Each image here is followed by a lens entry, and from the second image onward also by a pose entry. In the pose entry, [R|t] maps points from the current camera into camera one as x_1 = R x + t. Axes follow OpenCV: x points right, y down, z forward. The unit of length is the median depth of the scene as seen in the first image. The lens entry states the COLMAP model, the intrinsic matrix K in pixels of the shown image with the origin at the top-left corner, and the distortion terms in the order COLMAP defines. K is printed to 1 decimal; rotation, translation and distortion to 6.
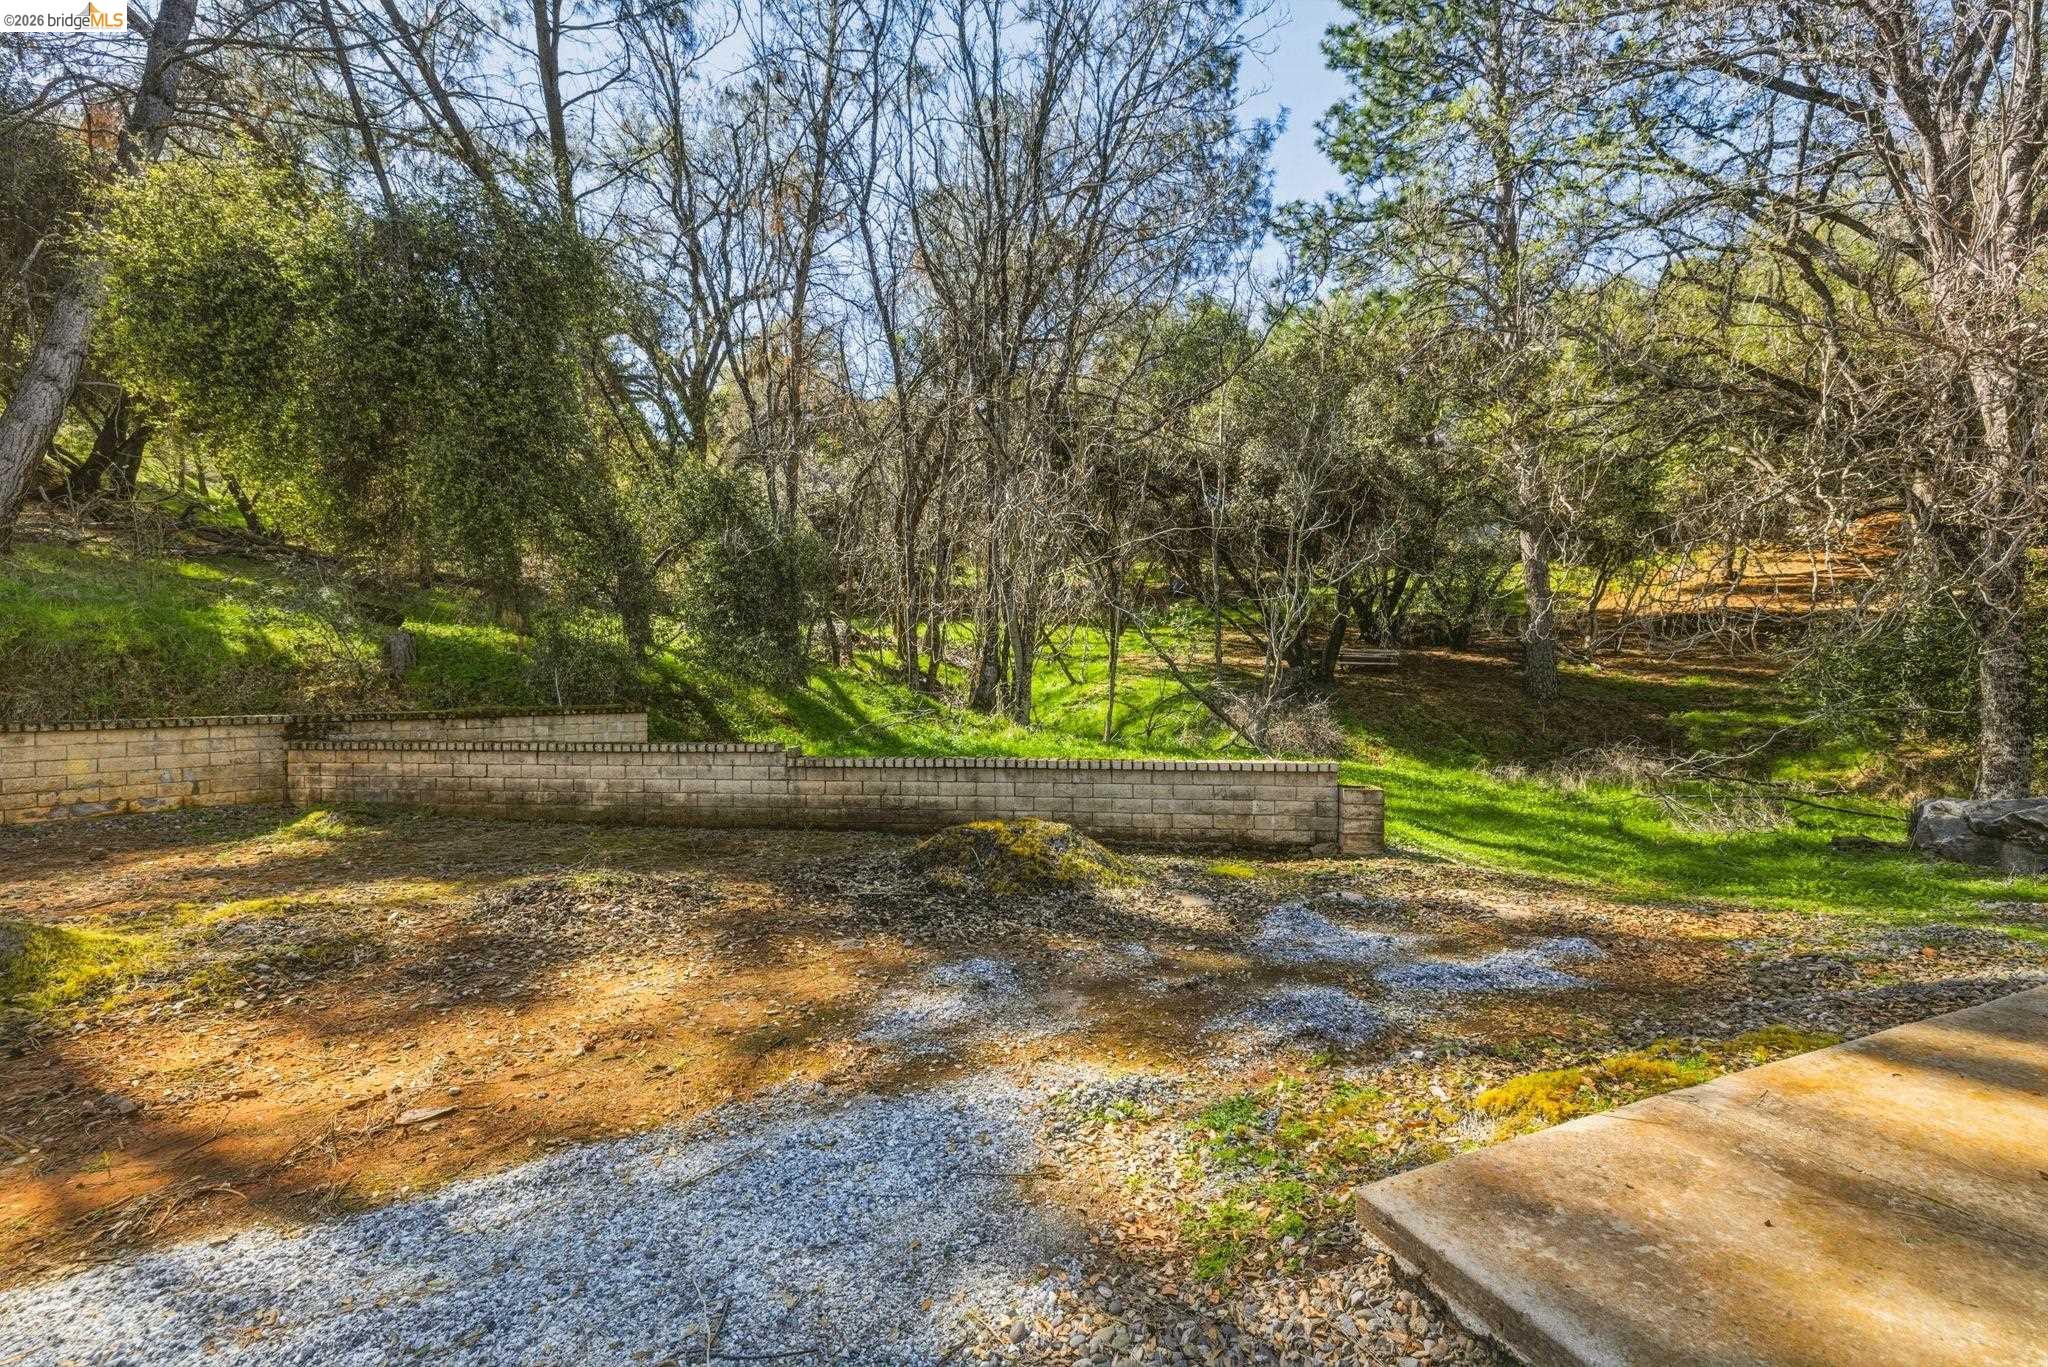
lens RADIAL K [[850.8, 0, 1026.4], [0, 850.8, 684.1], [0, 0, 1]] dist [0.001457, 0.000078]
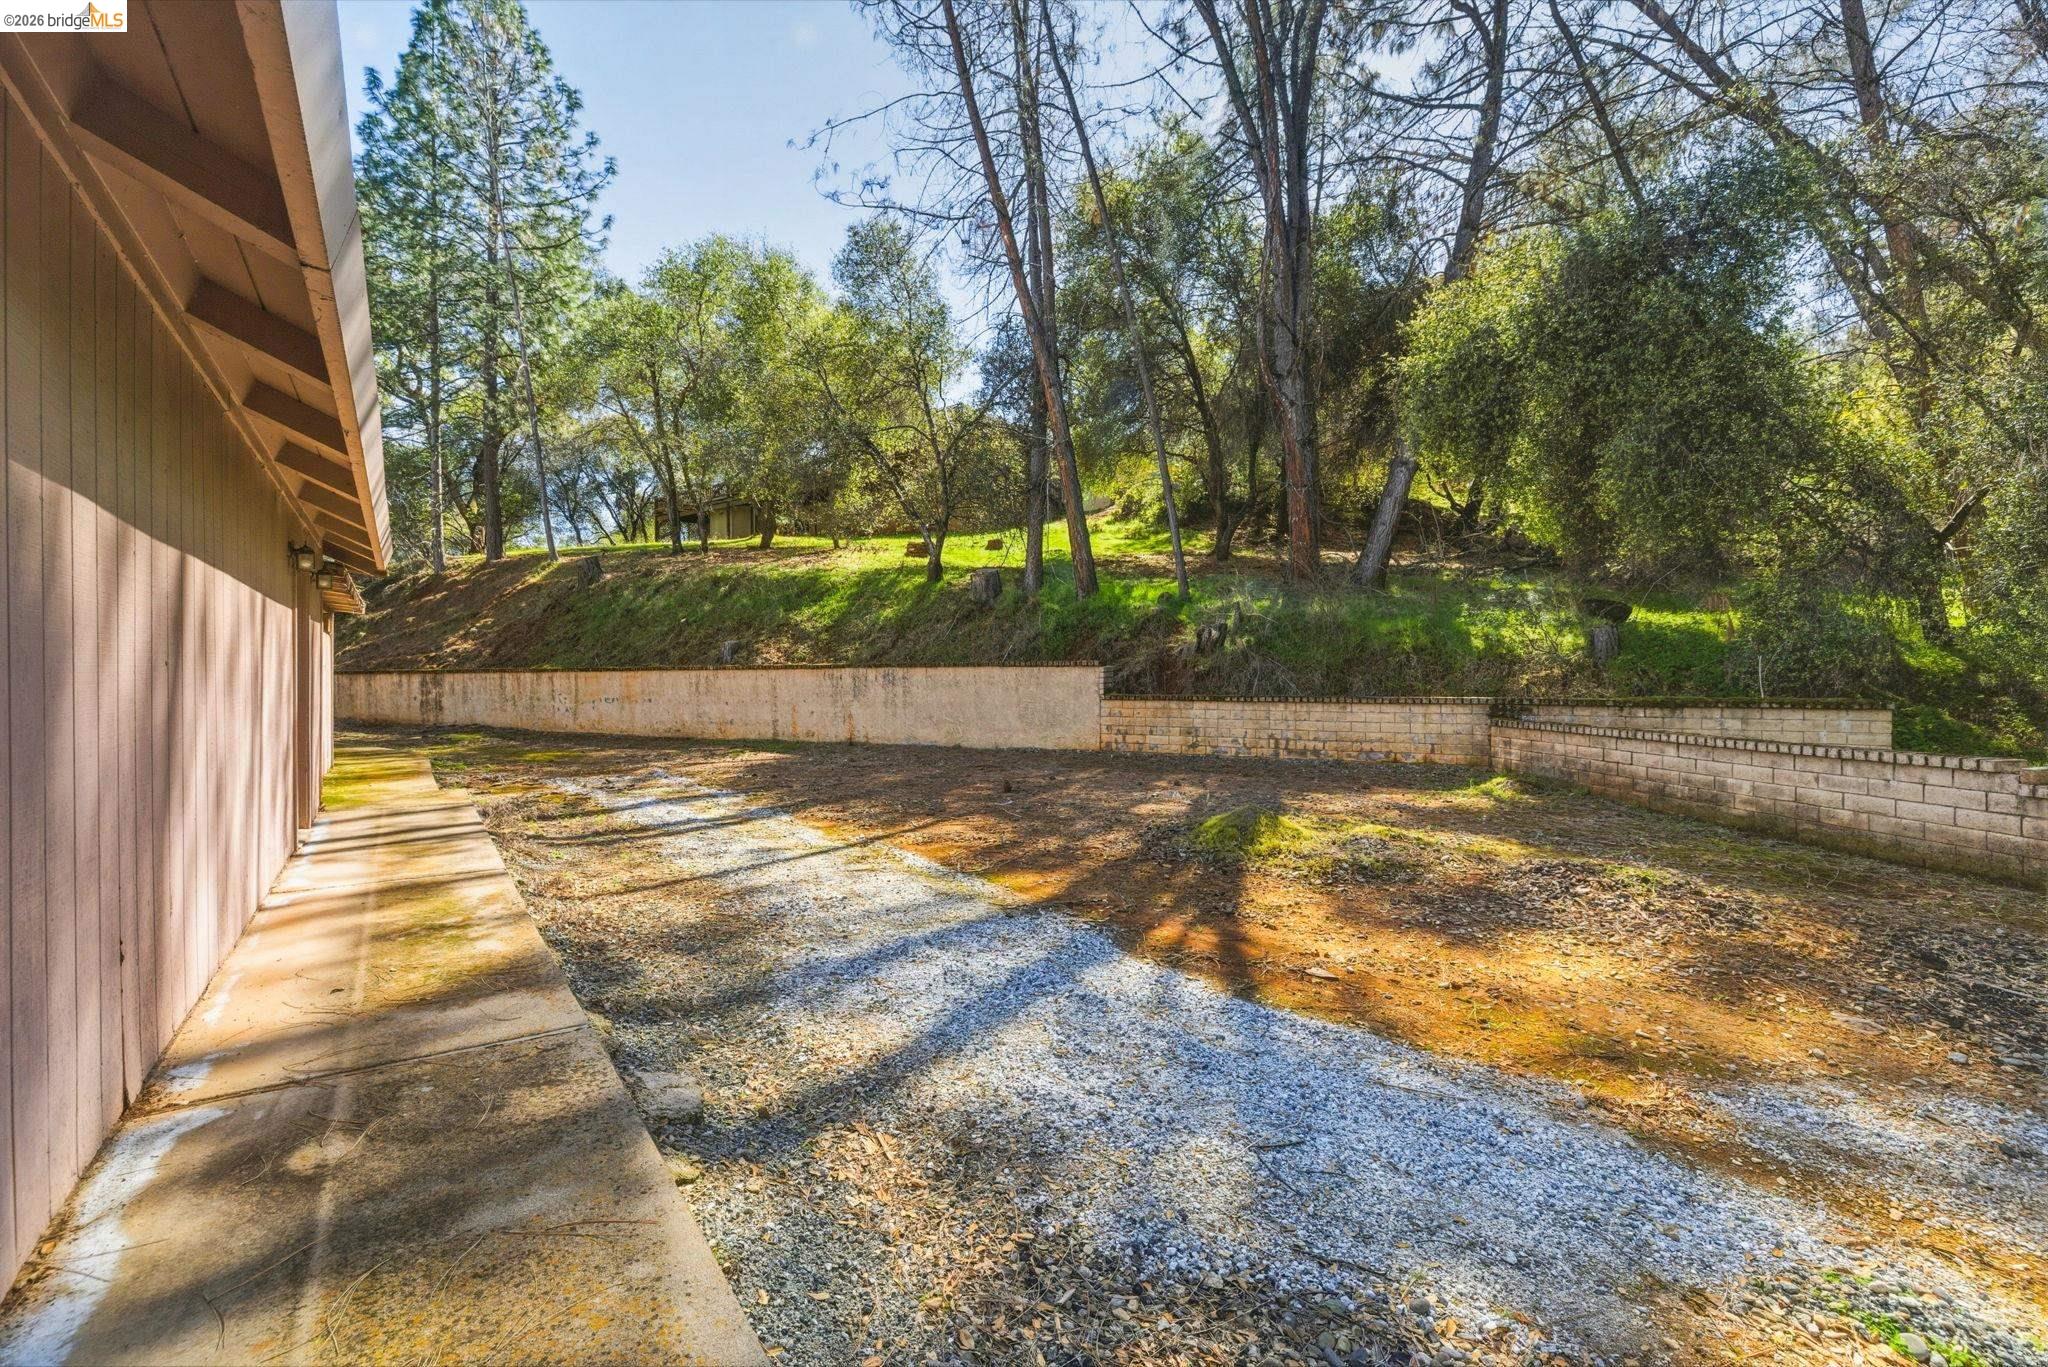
lens RADIAL K [[850.8, 0, 1026.4], [0, 850.8, 684.1], [0, 0, 1]] dist [0.001457, 0.000078]
pose [[0.215370, 0.015617, -0.976408, 0.209019], [-0.002919, 0.999878, 0.015348, -0.000552], [0.976528, -0.000456, 0.215389, 0.075110]]
